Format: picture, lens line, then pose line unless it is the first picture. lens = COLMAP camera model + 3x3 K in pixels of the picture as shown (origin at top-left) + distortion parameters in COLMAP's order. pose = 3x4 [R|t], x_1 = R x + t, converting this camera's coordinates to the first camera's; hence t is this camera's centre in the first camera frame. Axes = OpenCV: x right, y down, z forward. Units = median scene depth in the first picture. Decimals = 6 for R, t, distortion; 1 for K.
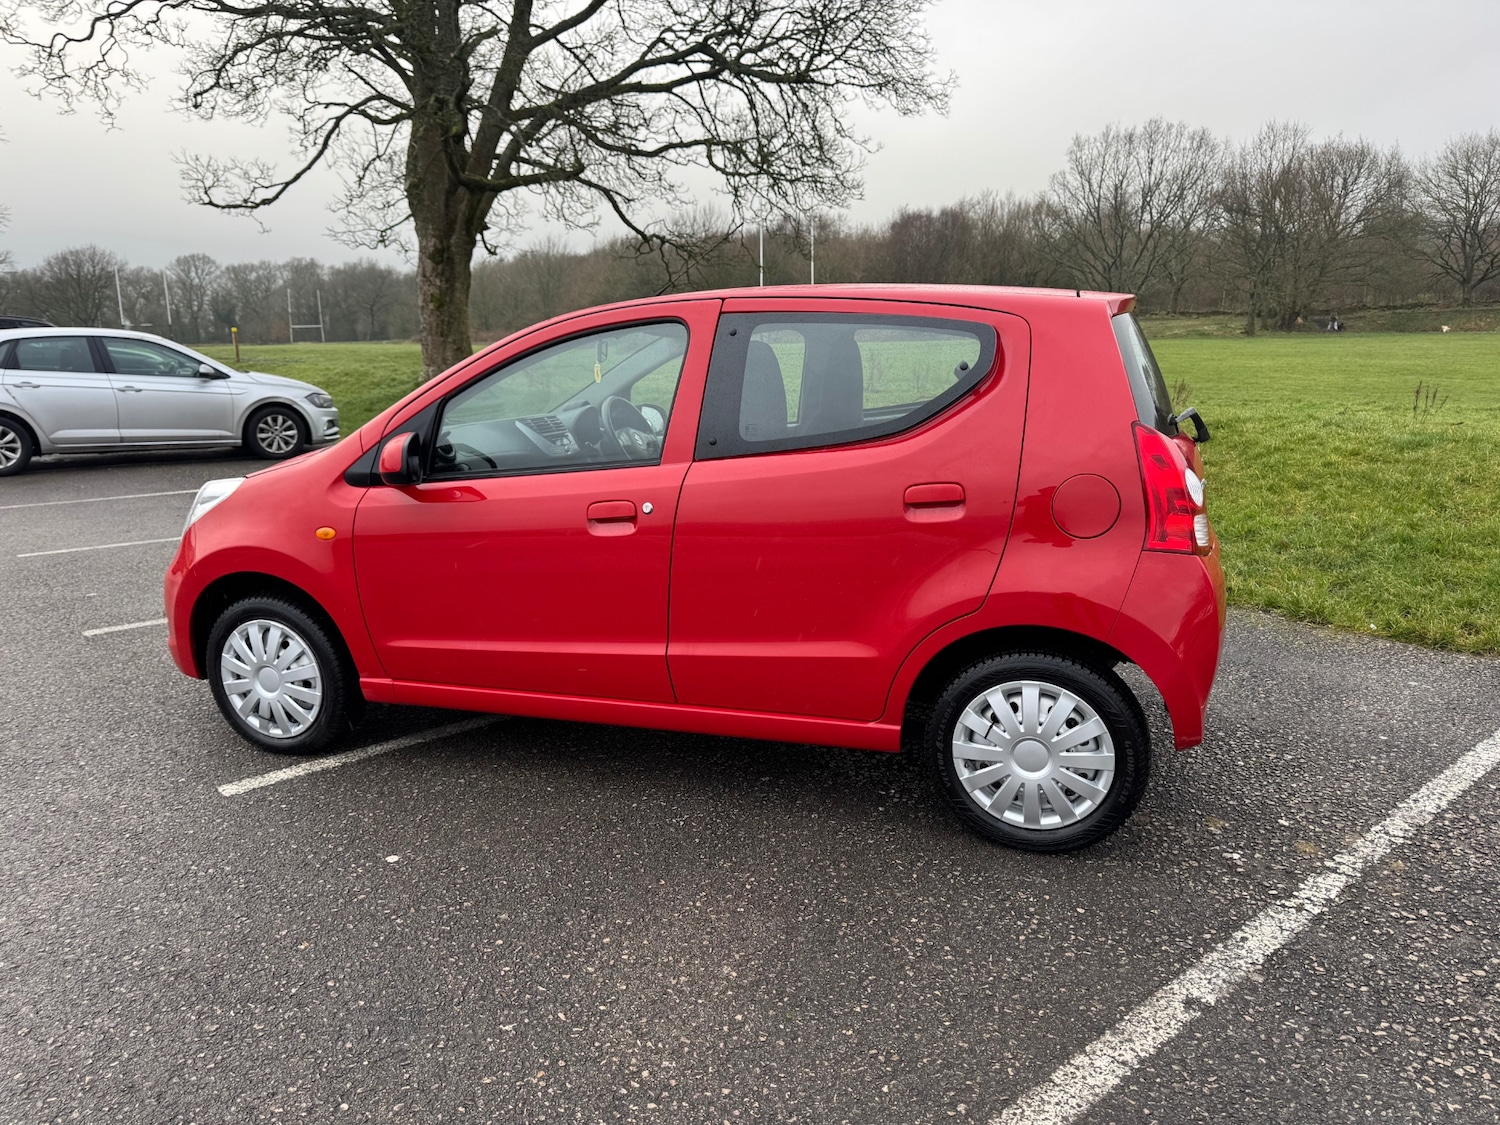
lens RADIAL K [[1066.1, 0, 747.5], [0, 1066.1, 565.5], [0, 0, 1]] dist [0.013498, -0.013432]
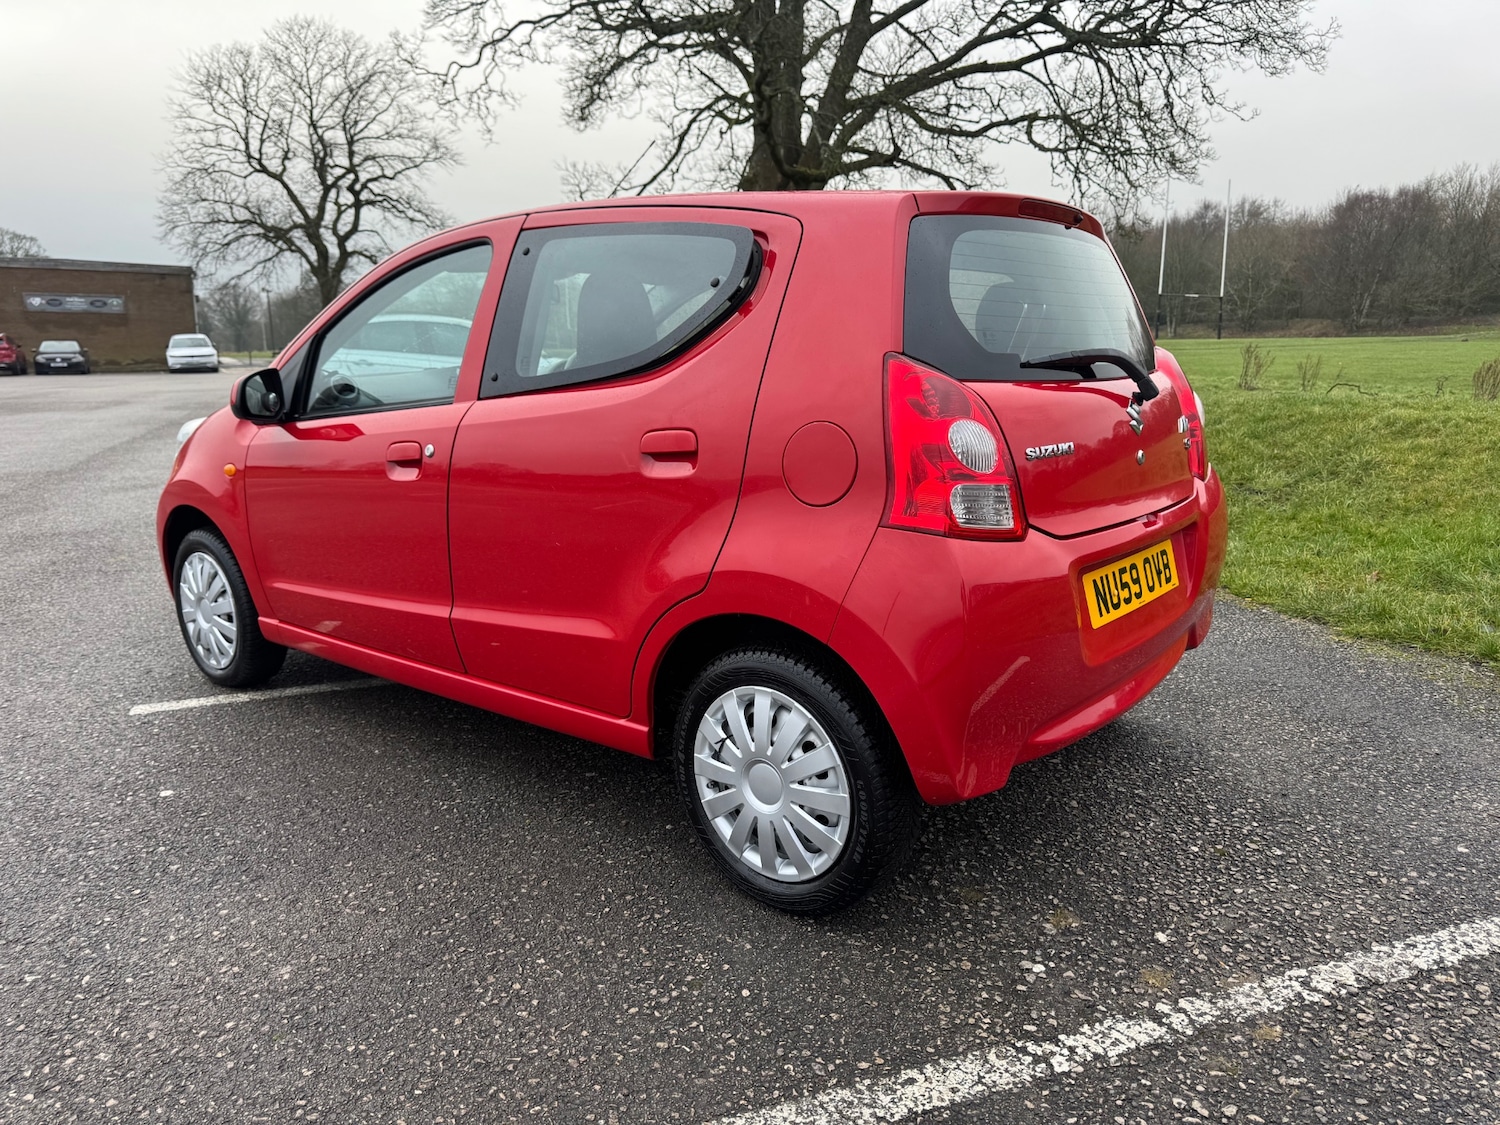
lens RADIAL K [[1071.2, 0, 750.2], [0, 1071.2, 557.3], [0, 0, 1]] dist [0.009474, -0.009380]
pose [[0.934300, 0.074815, -0.348548, 0.114282], [-0.077920, 0.996946, 0.005125, 0.002411], [0.347867, 0.022370, 0.937277, 0.058298]]
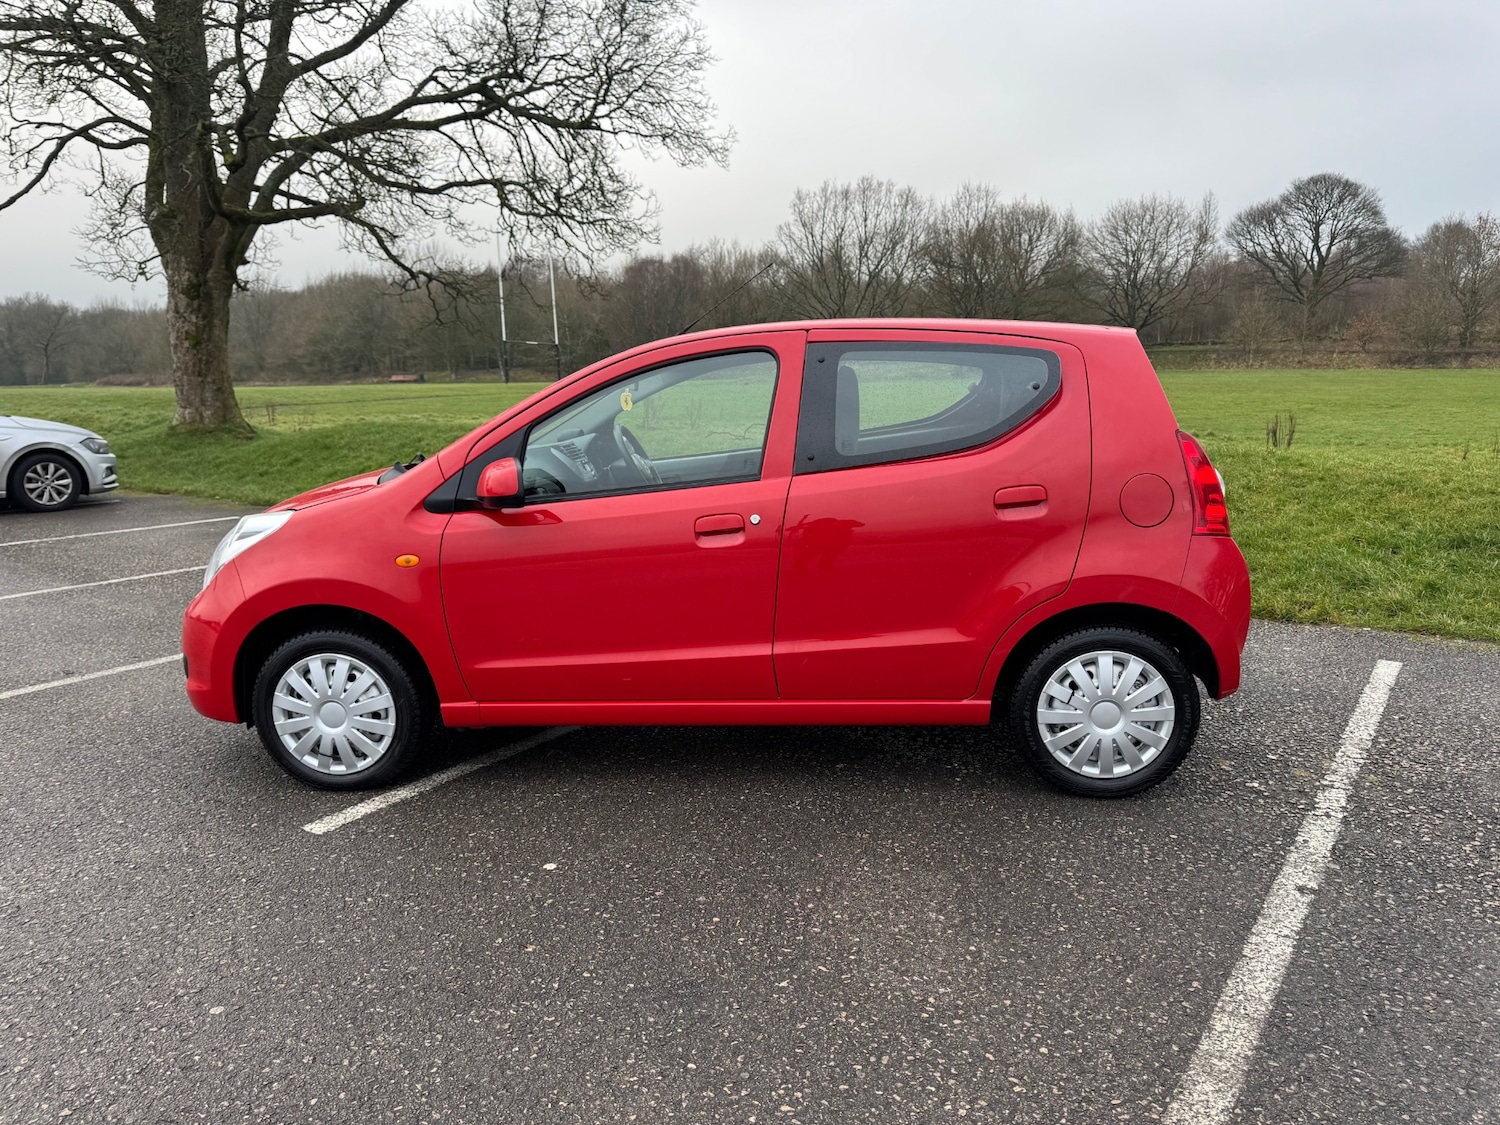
lens RADIAL K [[1062.1, 0, 745.9], [0, 1062.1, 561.2], [0, 0, 1]] dist [0.043445, -0.048446]
pose [[0.969344, -0.046614, 0.241245, -0.087666], [0.056489, 0.997818, -0.034175, 0.006062], [-0.239126, 0.046755, 0.969862, -0.012786]]
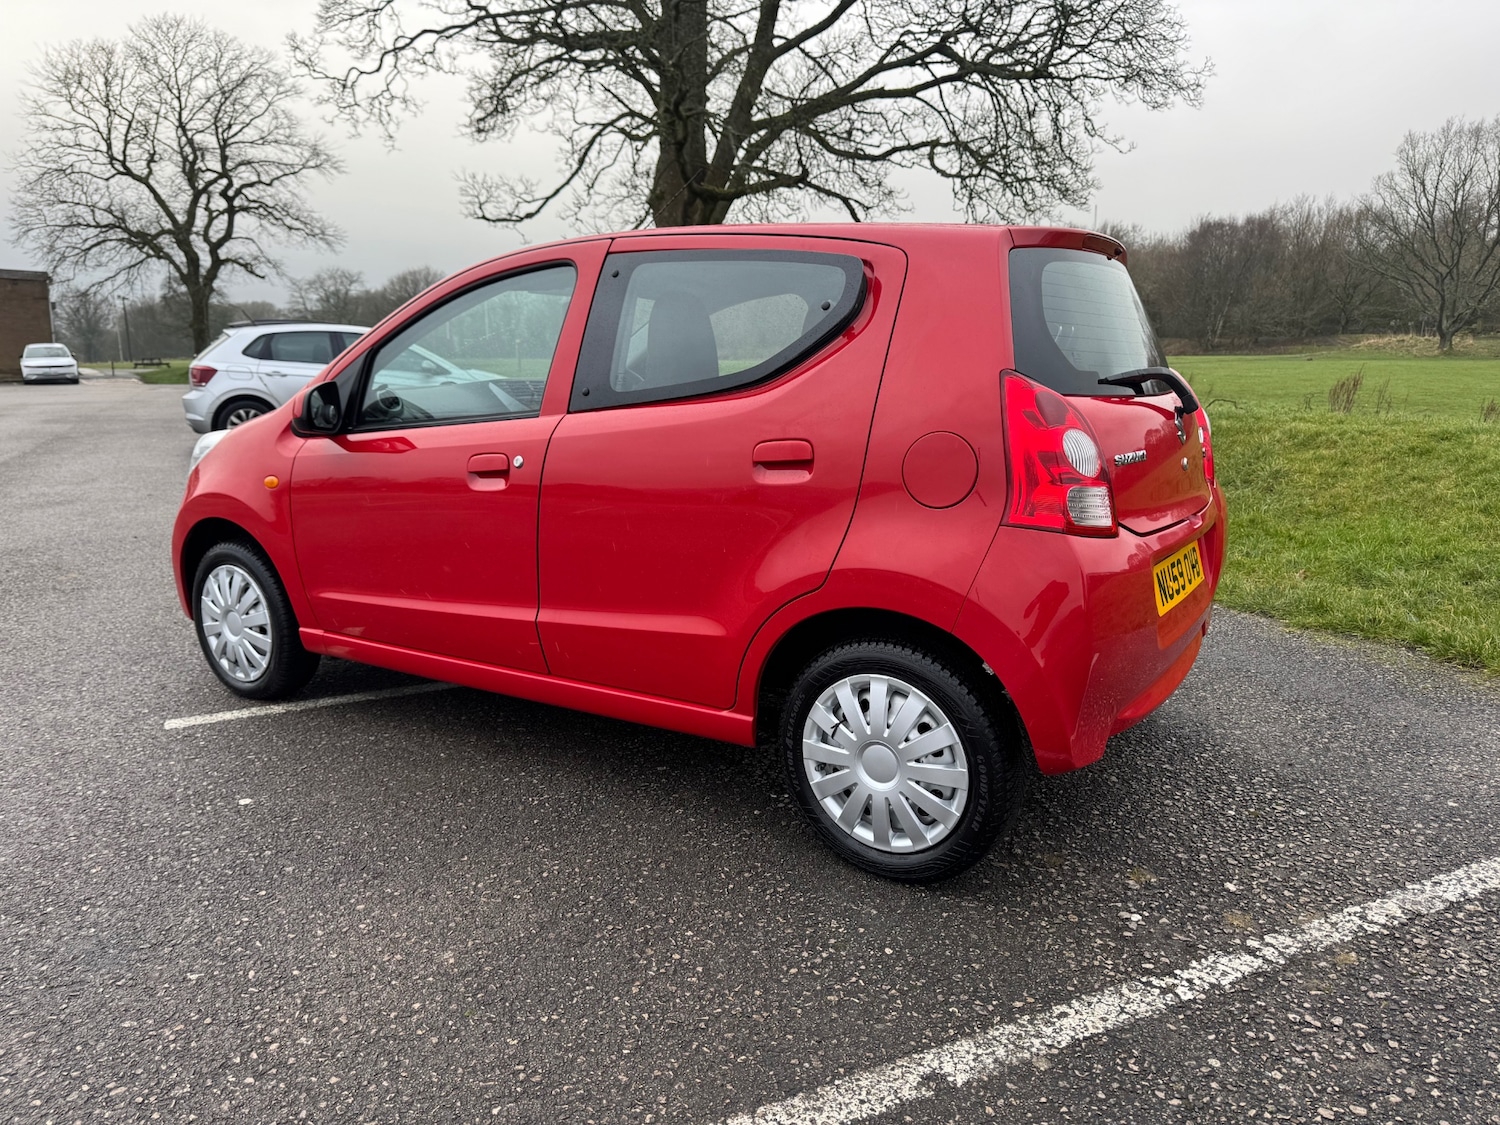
lens RADIAL K [[1066.5, 0, 750.0], [0, 1066.5, 562.5], [0, 0, 1]] dist [0.019069, -0.020294]
pose [[0.967536, 0.059097, -0.245727, 0.081004], [-0.063600, 0.997921, -0.010423, 0.007551], [0.244600, 0.025713, 0.969283, 0.032845]]
